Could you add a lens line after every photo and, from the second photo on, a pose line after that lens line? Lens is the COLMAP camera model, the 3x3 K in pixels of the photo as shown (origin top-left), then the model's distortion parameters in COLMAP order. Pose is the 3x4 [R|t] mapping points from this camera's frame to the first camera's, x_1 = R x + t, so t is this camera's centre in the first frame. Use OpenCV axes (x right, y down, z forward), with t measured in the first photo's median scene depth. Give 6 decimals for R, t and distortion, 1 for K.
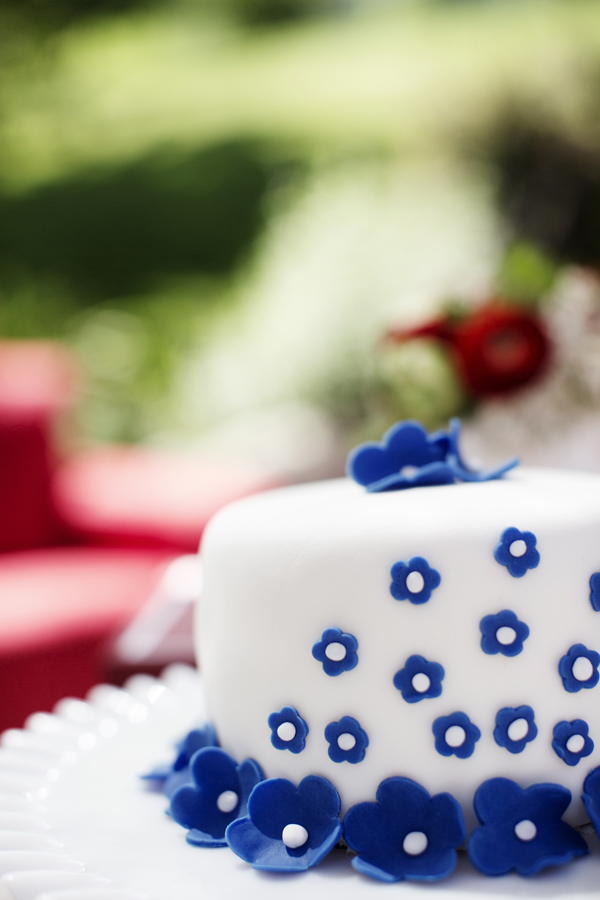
lens RADIAL K [[1314.4, 0, 298.7], [0, 1314.4, 454.4], [0, 0, 1]] dist [-0.133175, 0.000000]
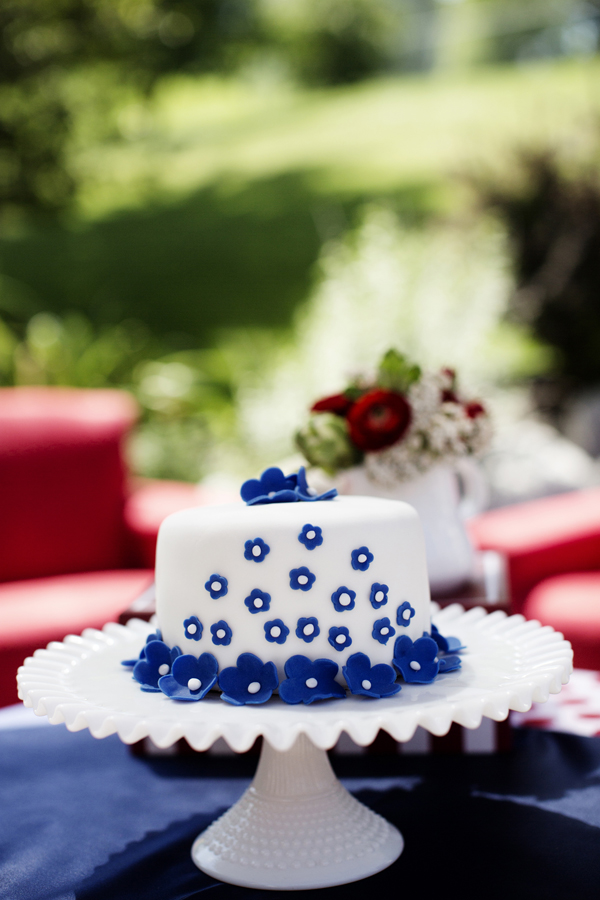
lens RADIAL K [[1314.4, 0, 301.3], [0, 1314.4, 447.9], [0, 0, 1]] dist [-0.133175, 0.000000]
pose [[0.998207, 0.022651, -0.055403, 0.255651], [-0.023955, 0.999449, -0.022990, -0.011061], [0.054852, 0.024276, 0.998199, -0.922389]]
